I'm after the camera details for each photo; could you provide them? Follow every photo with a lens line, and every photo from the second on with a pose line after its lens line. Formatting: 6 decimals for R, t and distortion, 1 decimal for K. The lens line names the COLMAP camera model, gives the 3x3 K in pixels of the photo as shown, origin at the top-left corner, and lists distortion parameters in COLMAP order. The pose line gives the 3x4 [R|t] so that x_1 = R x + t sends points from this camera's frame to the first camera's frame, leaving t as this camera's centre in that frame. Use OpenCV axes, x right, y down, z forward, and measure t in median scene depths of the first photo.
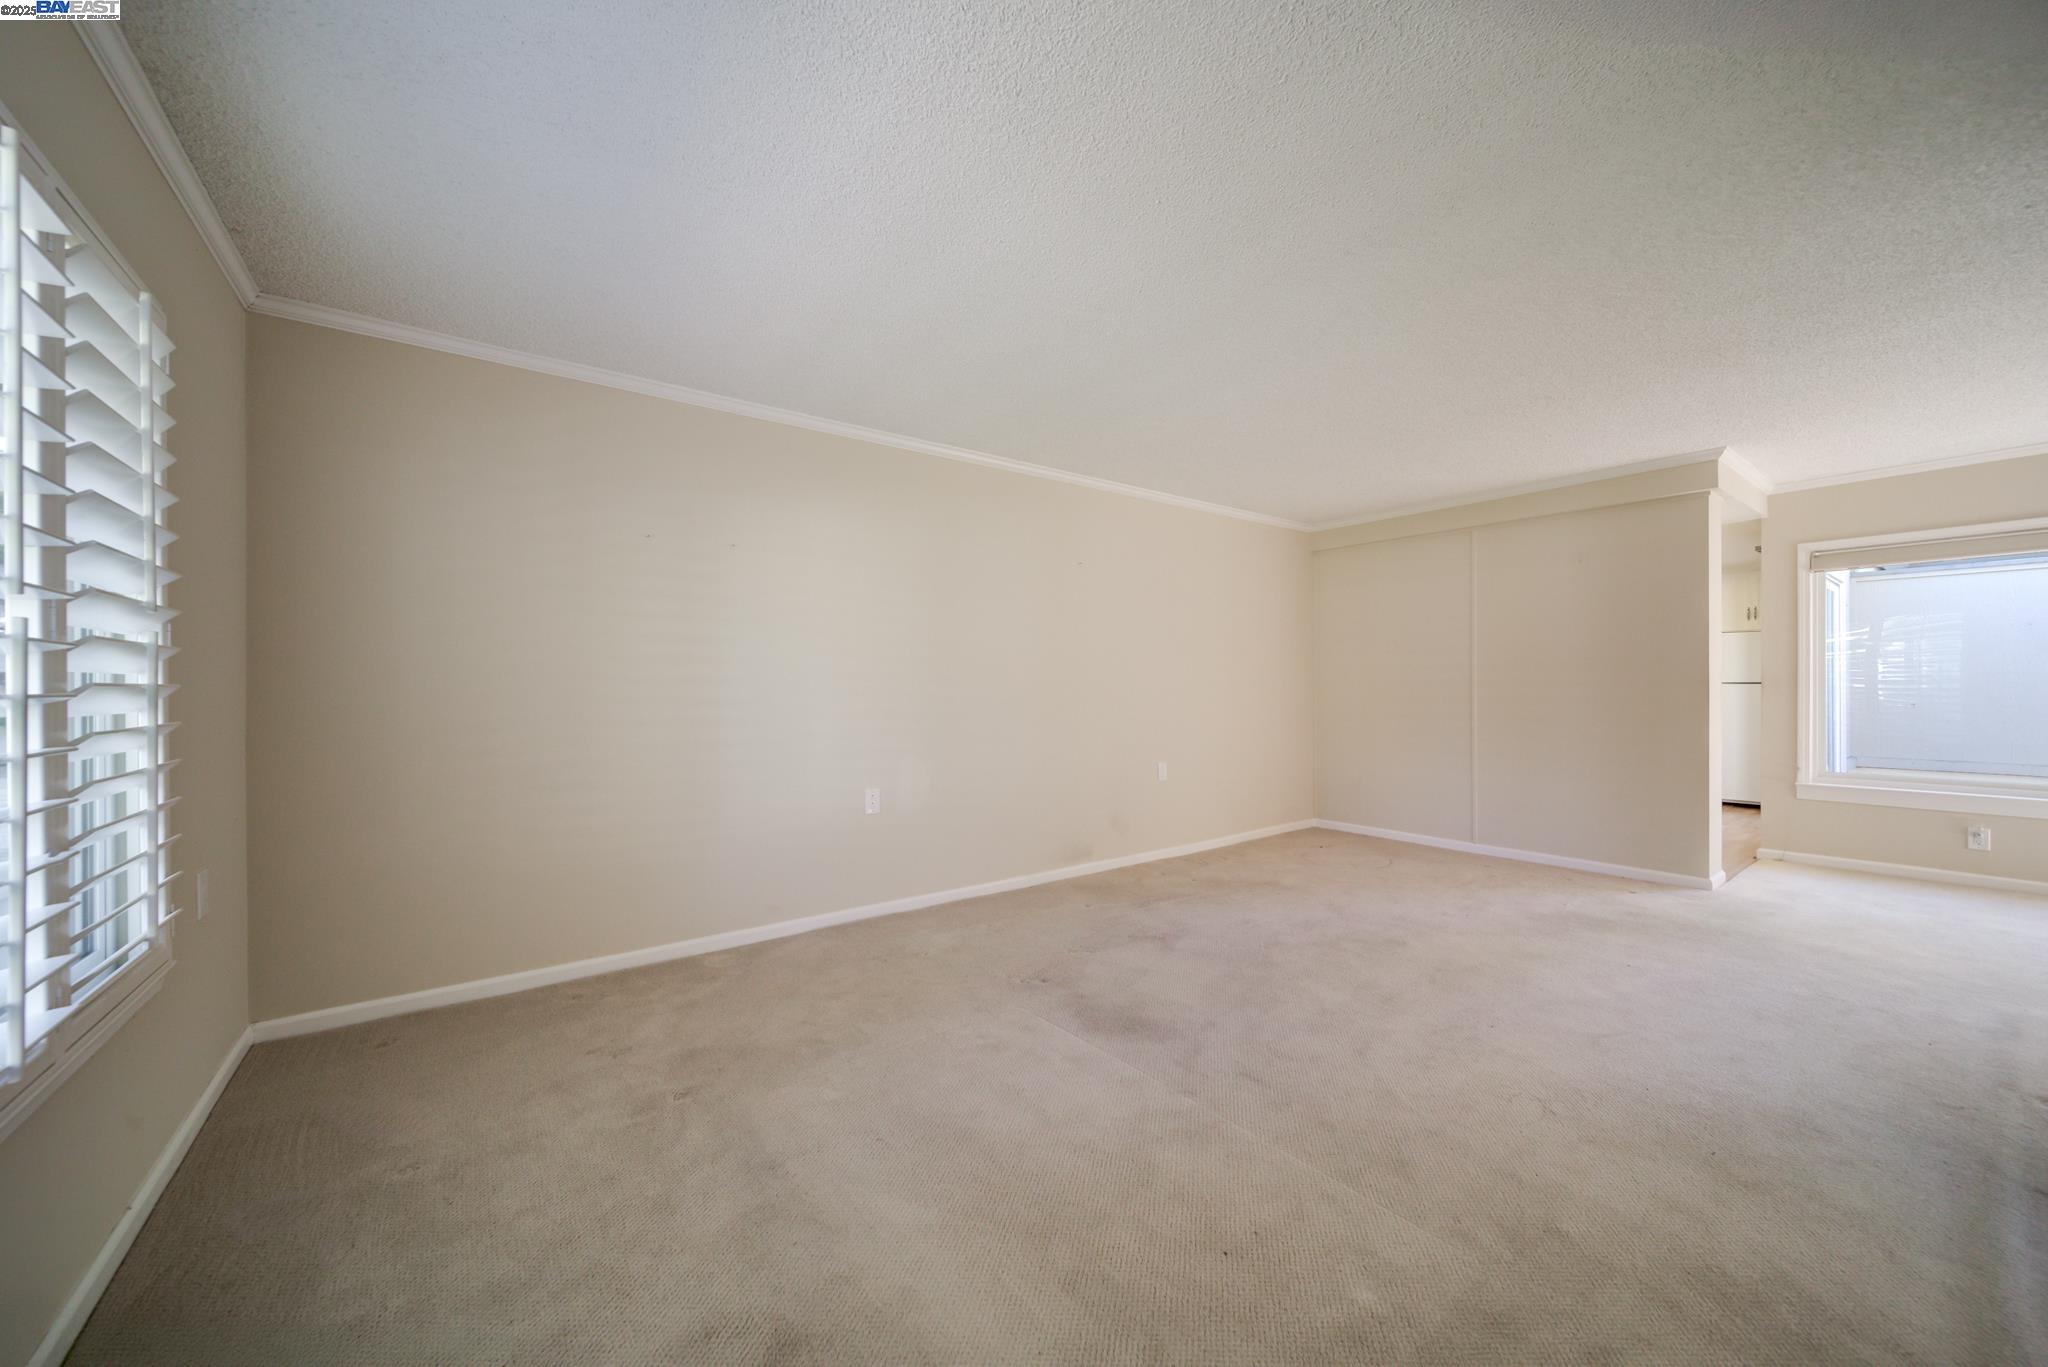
lens RADIAL K [[756.9, 0, 1029.5], [0, 756.9, 689.3], [0, 0, 1]] dist [-0.000341, -0.000057]
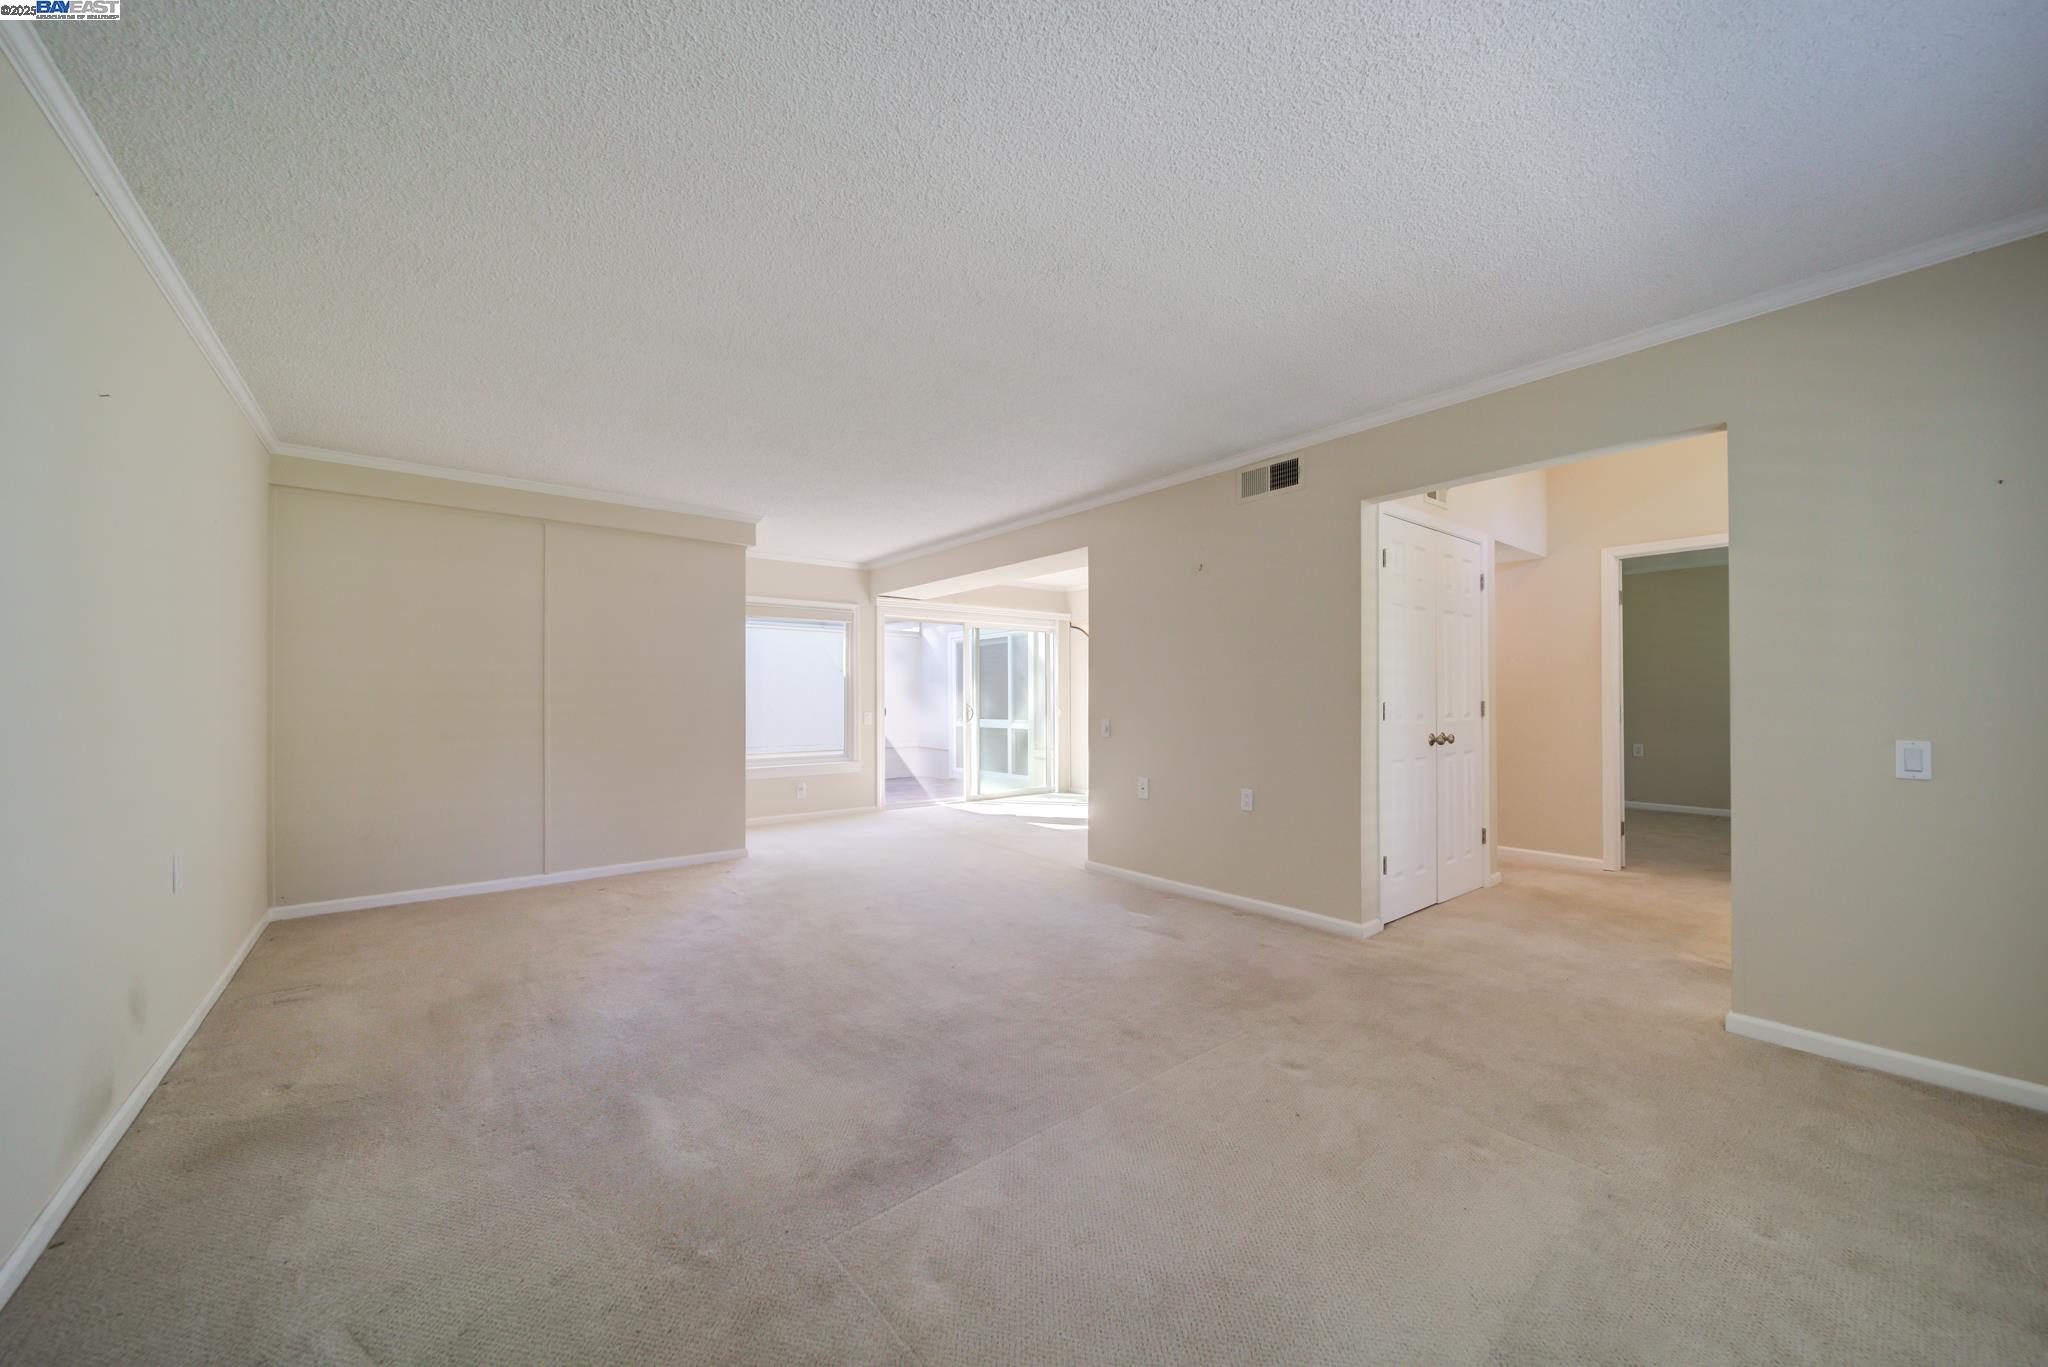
lens RADIAL K [[756.9, 0, 1029.5], [0, 756.9, 689.3], [0, 0, 1]] dist [-0.000341, -0.000057]
pose [[-0.031207, 0.011991, 0.999441, -0.351333], [0.007141, 0.999905, -0.011773, -0.000059], [-0.999487, 0.006769, -0.031289, 0.493579]]
